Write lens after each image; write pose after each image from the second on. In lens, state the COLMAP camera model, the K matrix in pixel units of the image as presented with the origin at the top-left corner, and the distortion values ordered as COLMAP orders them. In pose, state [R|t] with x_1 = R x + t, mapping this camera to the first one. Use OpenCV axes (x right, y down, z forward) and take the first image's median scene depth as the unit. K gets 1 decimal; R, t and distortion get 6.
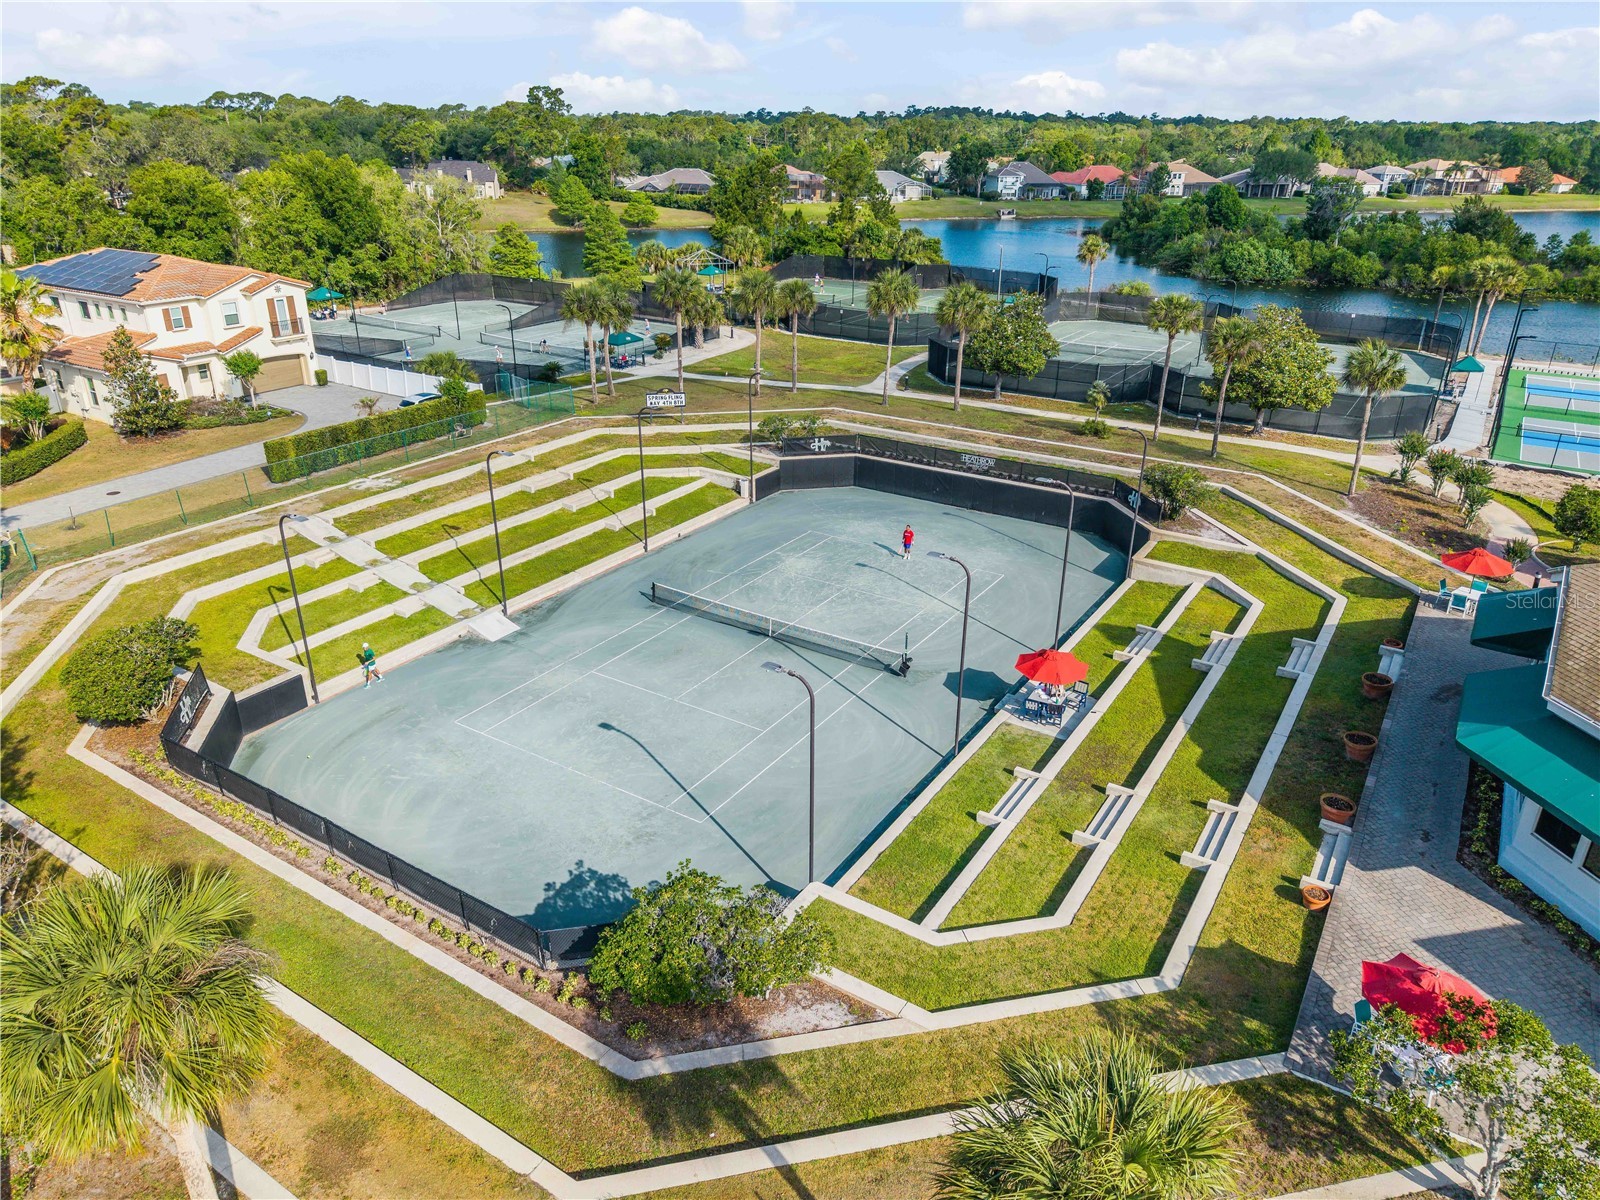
lens RADIAL K [[1073.4, 0, 800.0], [0, 1073.4, 600.0], [0, 0, 1]] dist [0.001153, -0.008170]
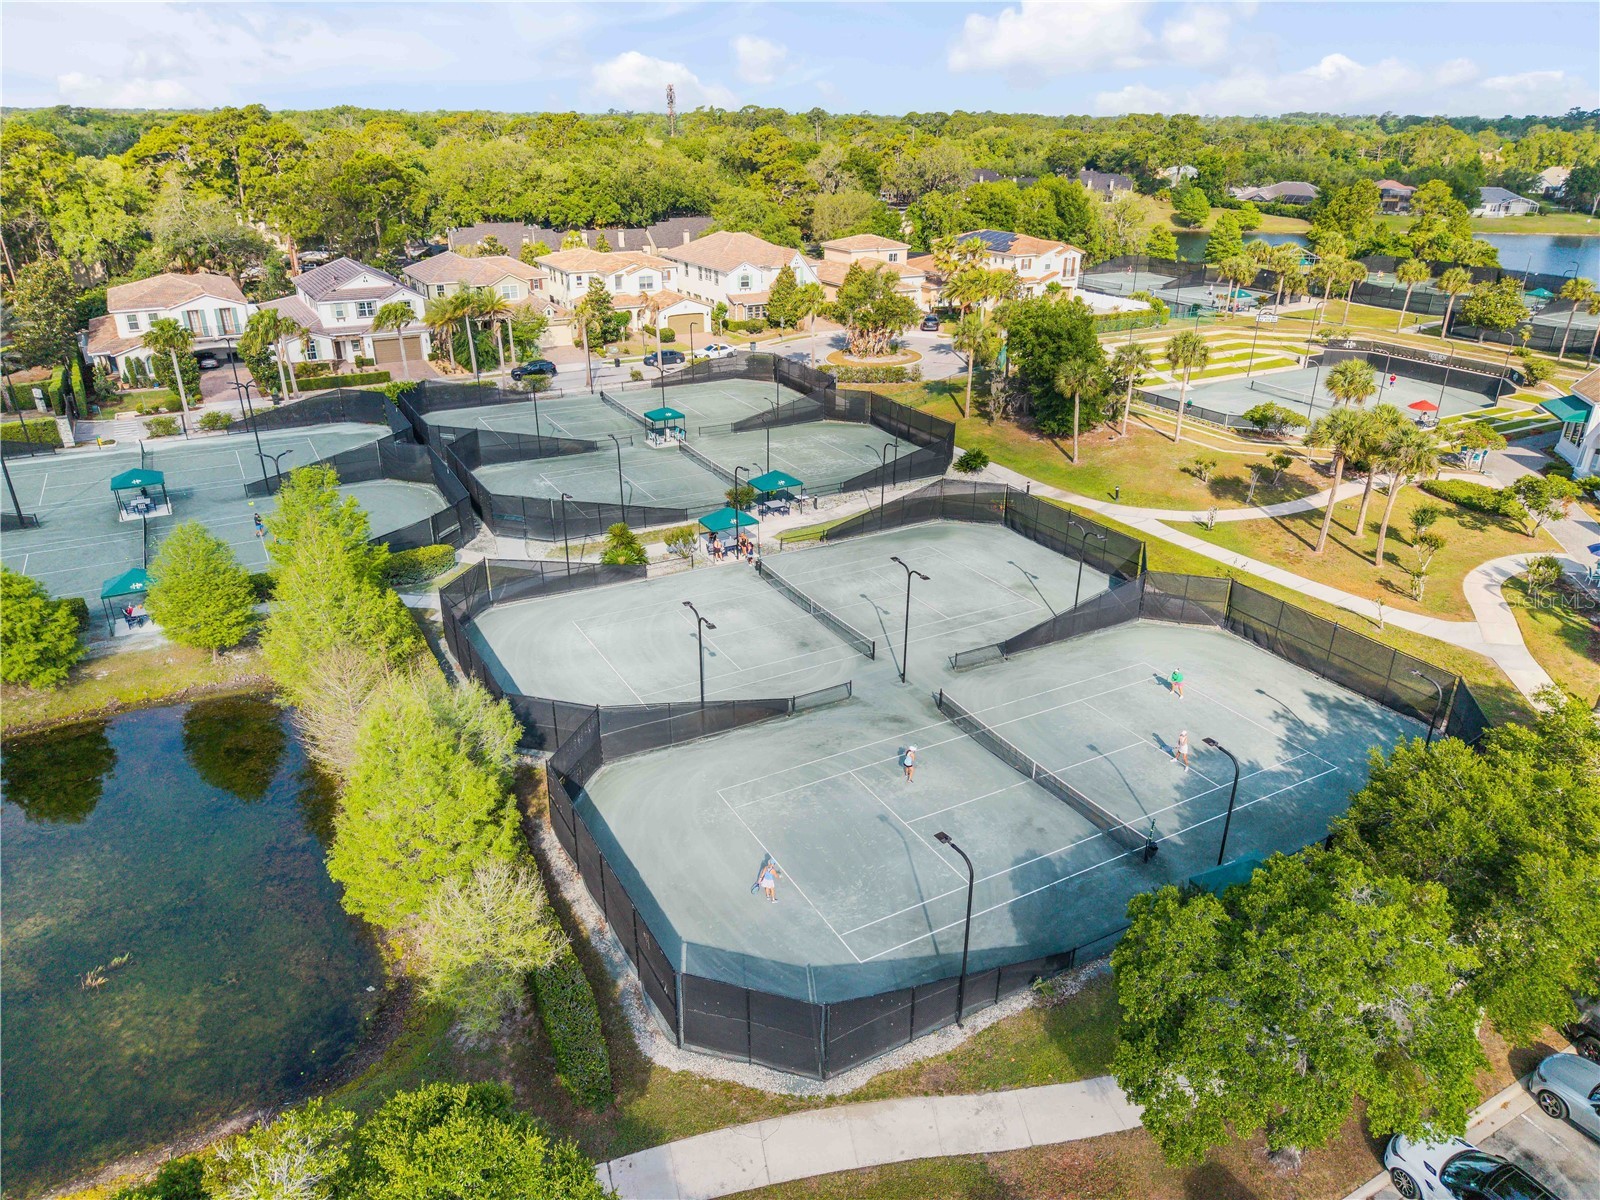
lens RADIAL K [[1073.4, 0, 800.0], [0, 1073.4, 600.0], [0, 0, 1]] dist [0.001153, -0.008170]
pose [[0.878697, 0.188874, -0.438426, 0.033132], [-0.188468, 0.981052, 0.044909, 0.159485], [0.438601, 0.043168, 0.897644, -0.451833]]
